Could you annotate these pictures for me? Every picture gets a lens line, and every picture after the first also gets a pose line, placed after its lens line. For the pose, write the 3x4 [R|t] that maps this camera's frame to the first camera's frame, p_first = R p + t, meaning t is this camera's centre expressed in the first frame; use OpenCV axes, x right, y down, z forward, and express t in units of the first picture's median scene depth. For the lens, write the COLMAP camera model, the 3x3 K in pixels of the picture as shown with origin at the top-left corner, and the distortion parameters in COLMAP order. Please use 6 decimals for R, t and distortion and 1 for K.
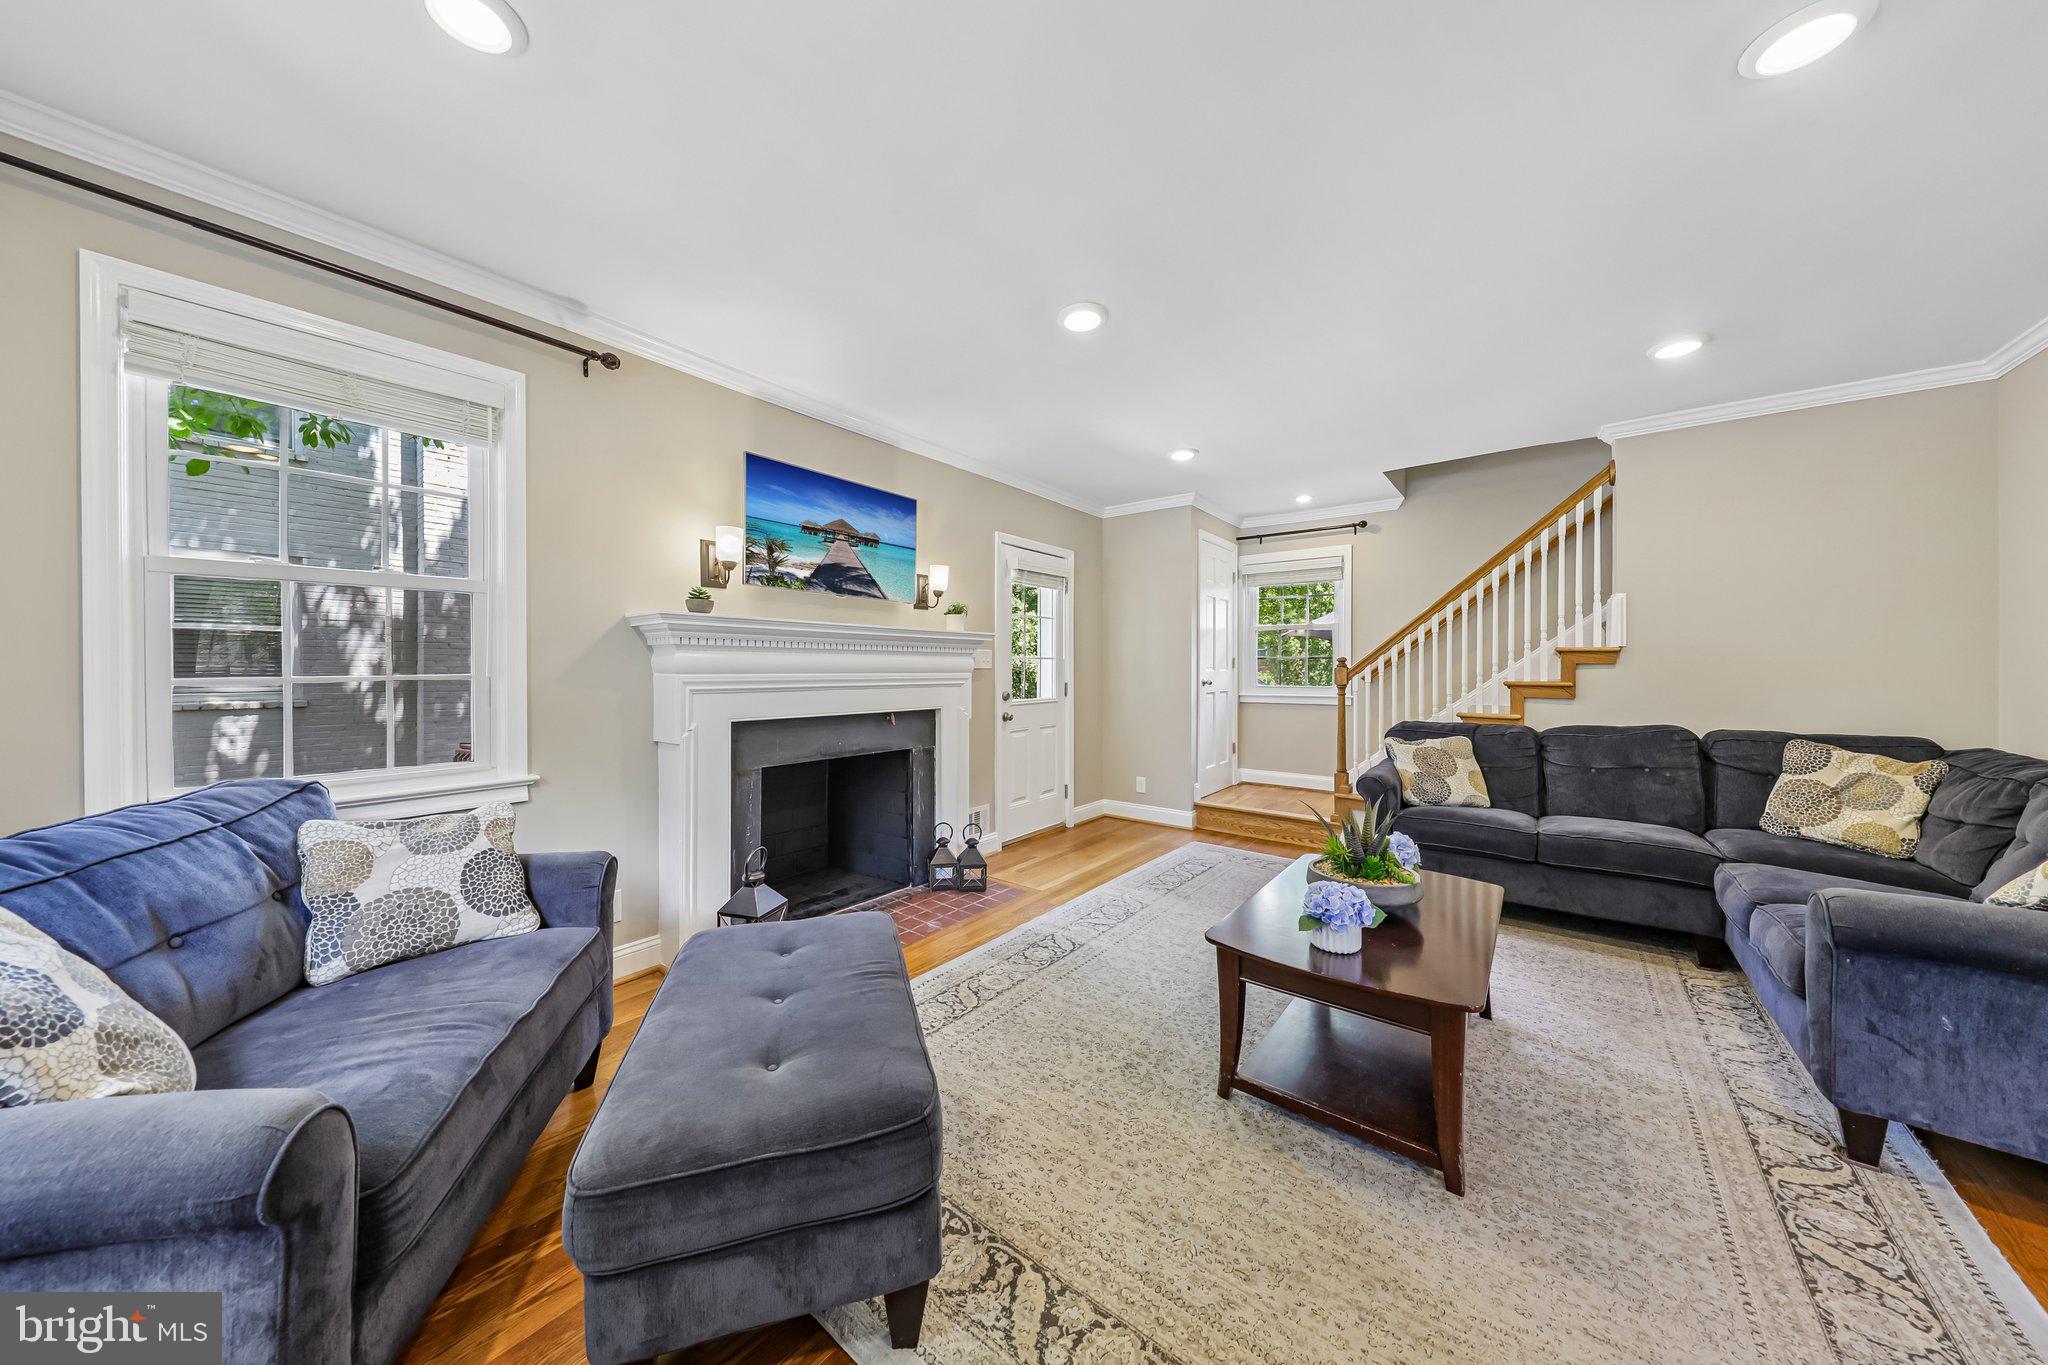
lens RADIAL K [[660.0, 0, 1019.5], [0, 660.0, 668.8], [0, 0, 1]] dist [-0.000173, -0.003293]
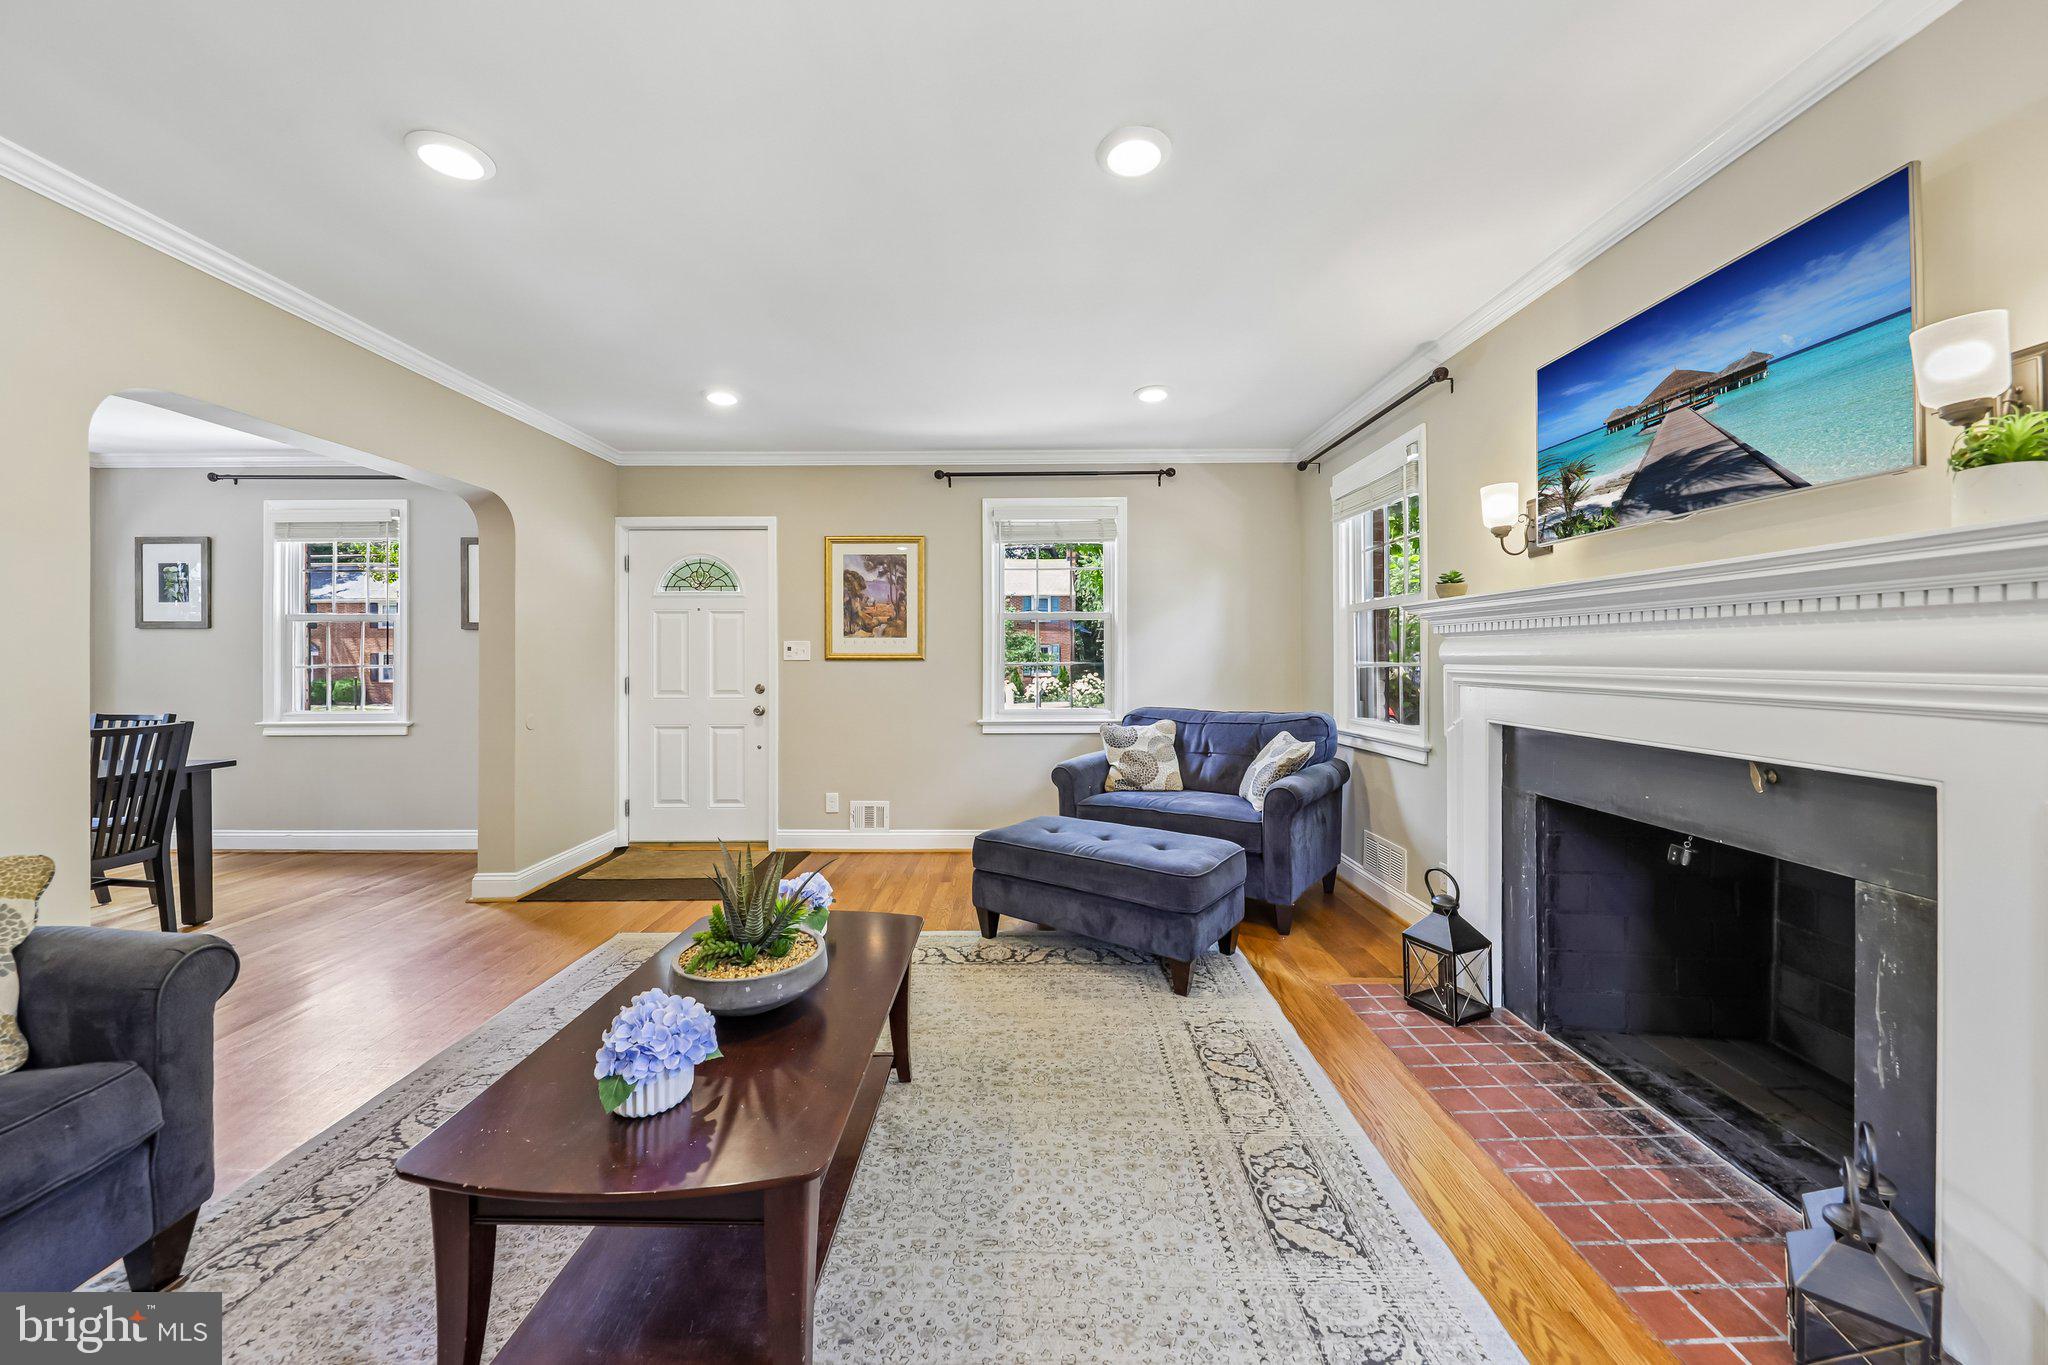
lens RADIAL K [[727.2, 0, 1016.4], [0, 727.2, 660.9], [0, 0, 1]] dist [0.001362, -0.000146]
pose [[-0.794630, 0.002123, -0.607091, 0.519437], [-0.000057, 0.999994, 0.003572, 0.000247], [0.607094, 0.002873, -0.794624, 1.212905]]
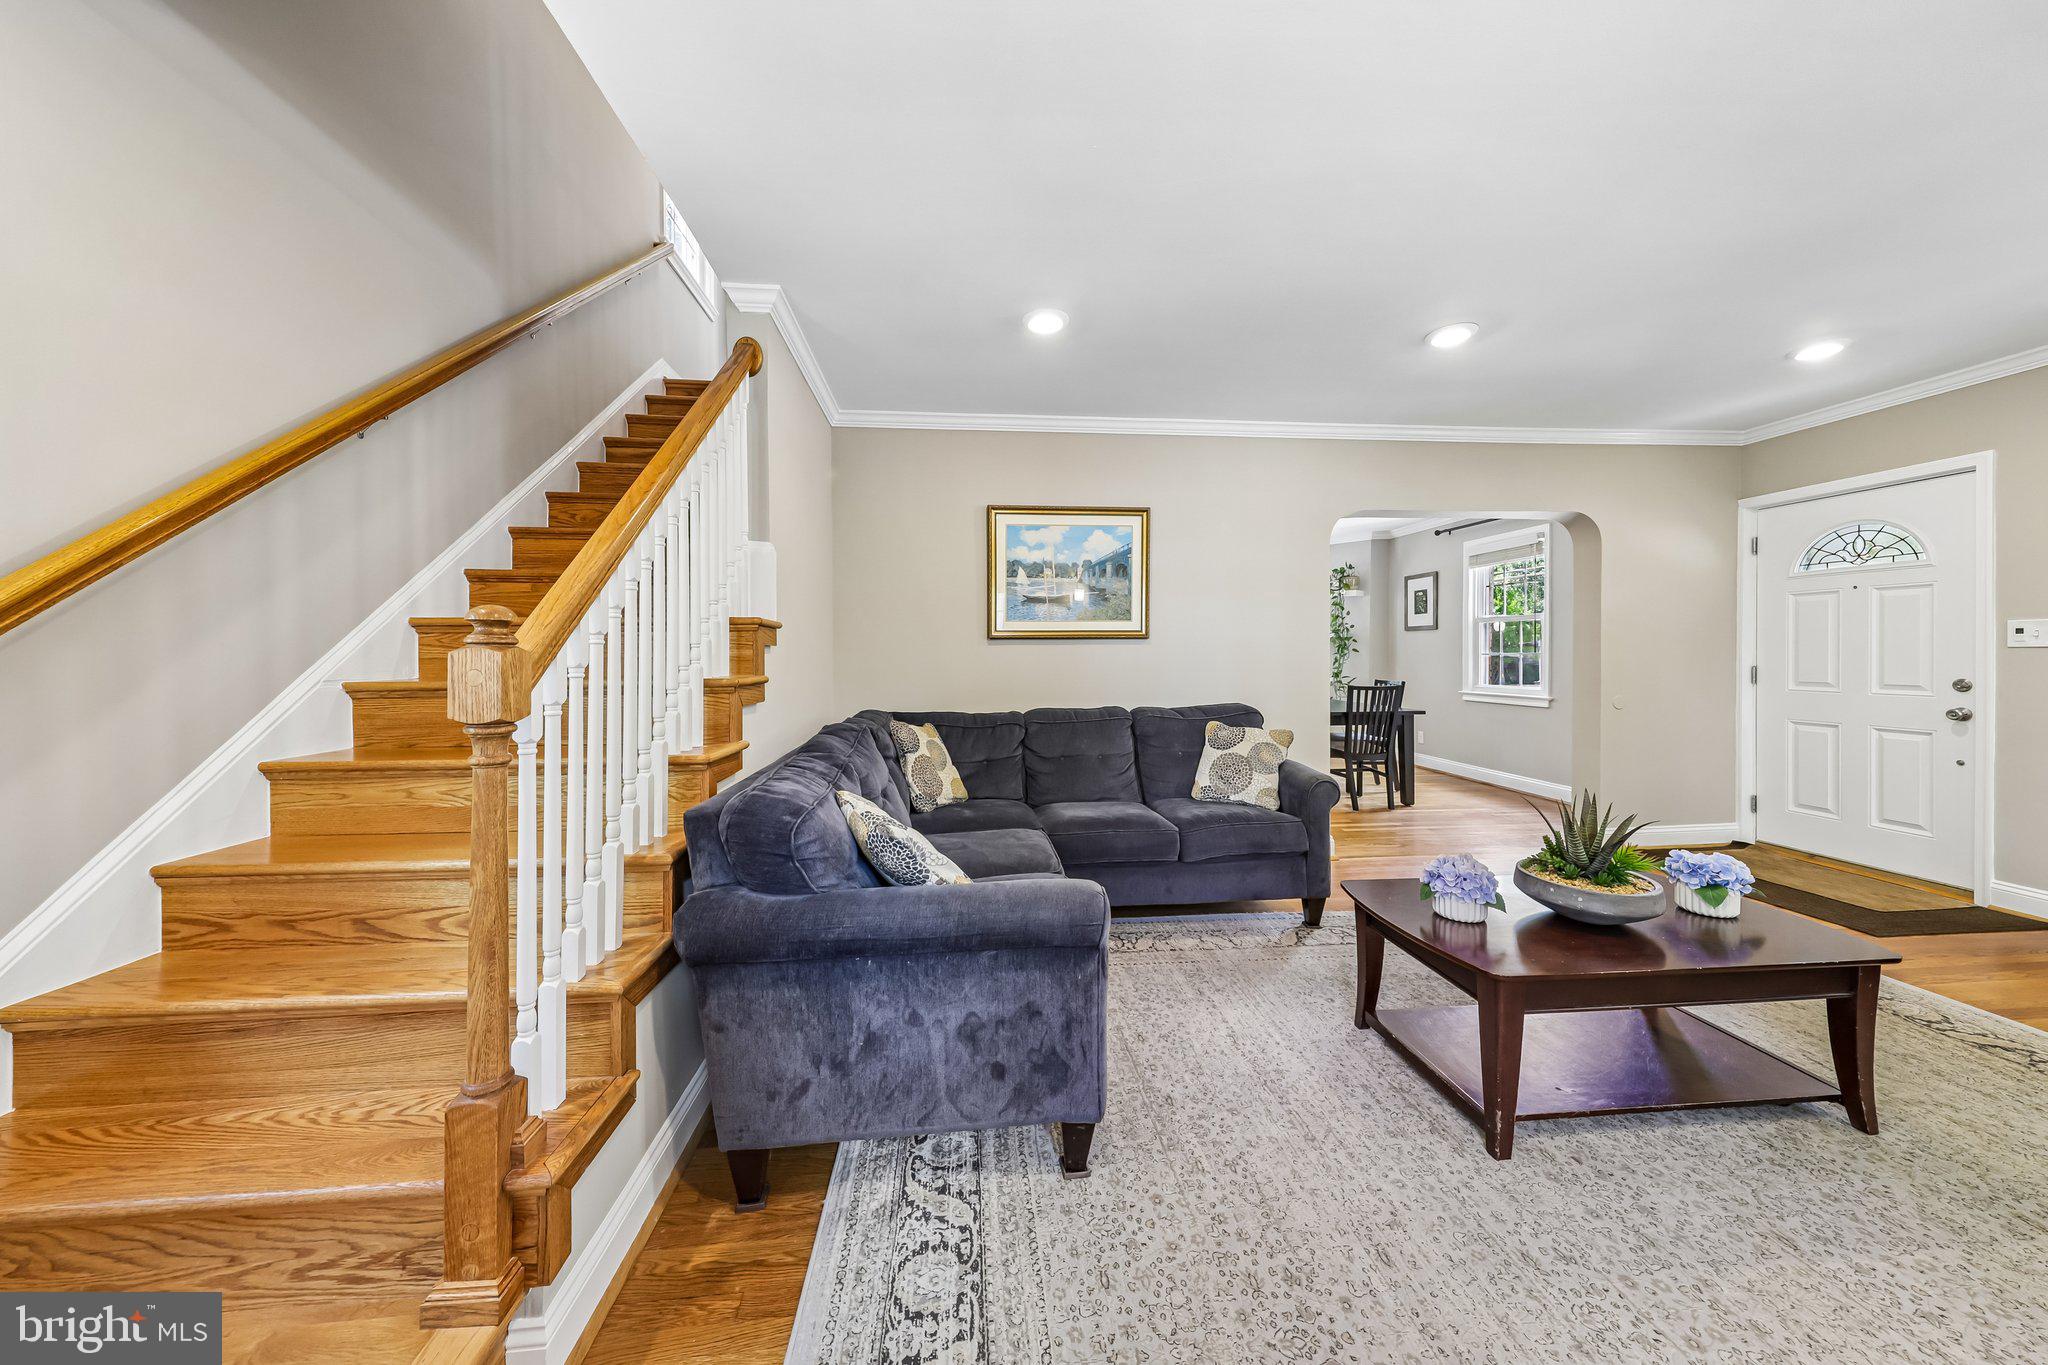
lens RADIAL K [[671.8, 0, 1026.2], [0, 671.8, 654.3], [0, 0, 1]] dist [0.017827, -0.004226]
pose [[-0.688122, 0.001232, 0.725594, 0.255713], [0.006449, 0.999969, 0.004419, 0.001193], [-0.725567, 0.007720, -0.688109, 1.482722]]
